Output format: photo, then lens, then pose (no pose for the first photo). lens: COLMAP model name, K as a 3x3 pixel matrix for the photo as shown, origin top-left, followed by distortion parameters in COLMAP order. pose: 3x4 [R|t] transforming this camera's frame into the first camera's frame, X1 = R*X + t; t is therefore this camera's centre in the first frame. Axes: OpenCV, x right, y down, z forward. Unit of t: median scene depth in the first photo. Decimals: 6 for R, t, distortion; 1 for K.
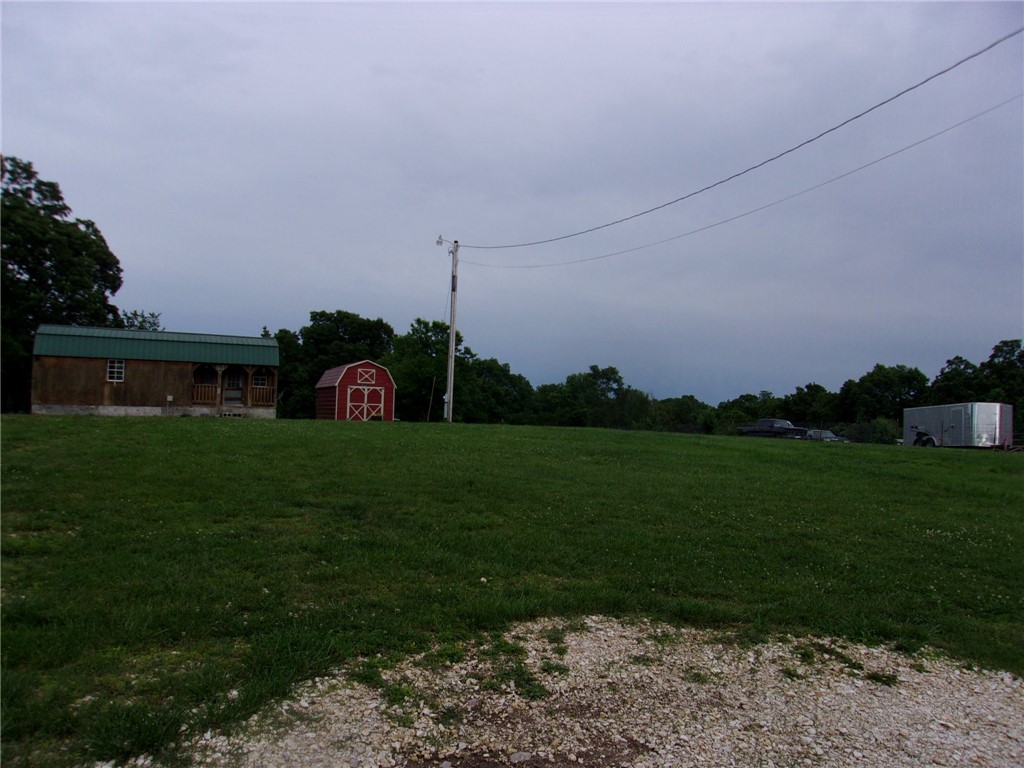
lens RADIAL K [[731.1, 0, 512.0], [0, 731.1, 384.0], [0, 0, 1]] dist [0.000835, 0.000835]
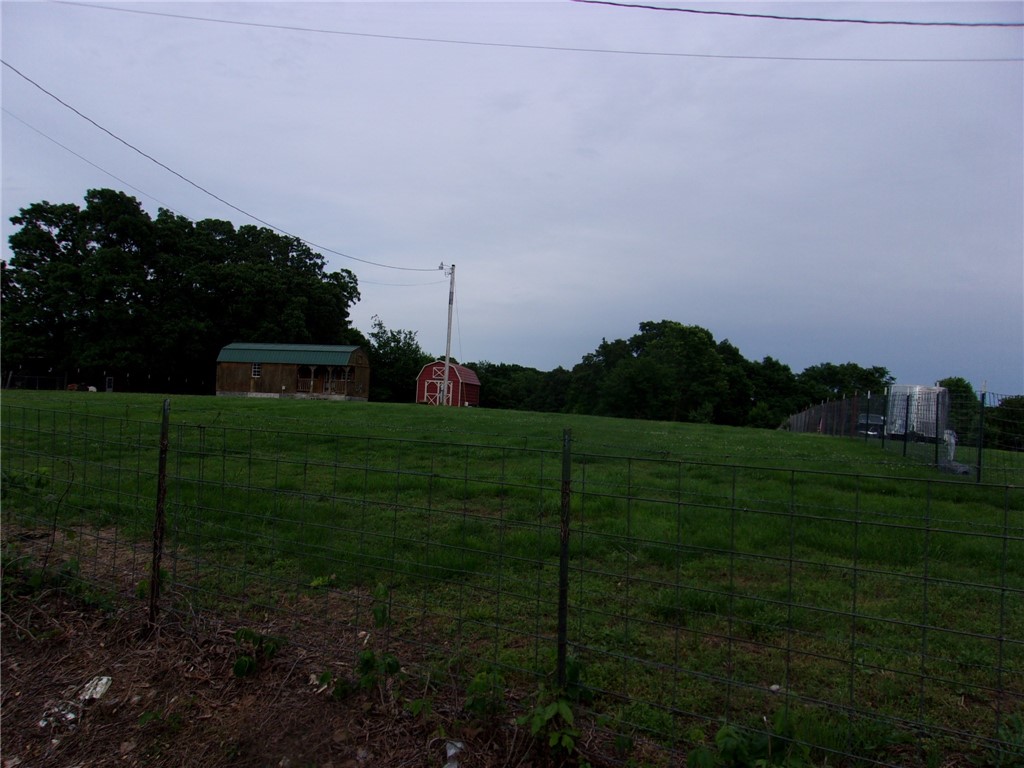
lens RADIAL K [[731.1, 0, 512.0], [0, 731.1, 384.0], [0, 0, 1]] dist [0.000835, 0.000835]
pose [[0.838116, -0.011489, -0.545370, 0.752311], [0.003815, 0.999877, -0.015200, 0.036194], [0.545478, 0.010659, 0.838057, -0.023029]]
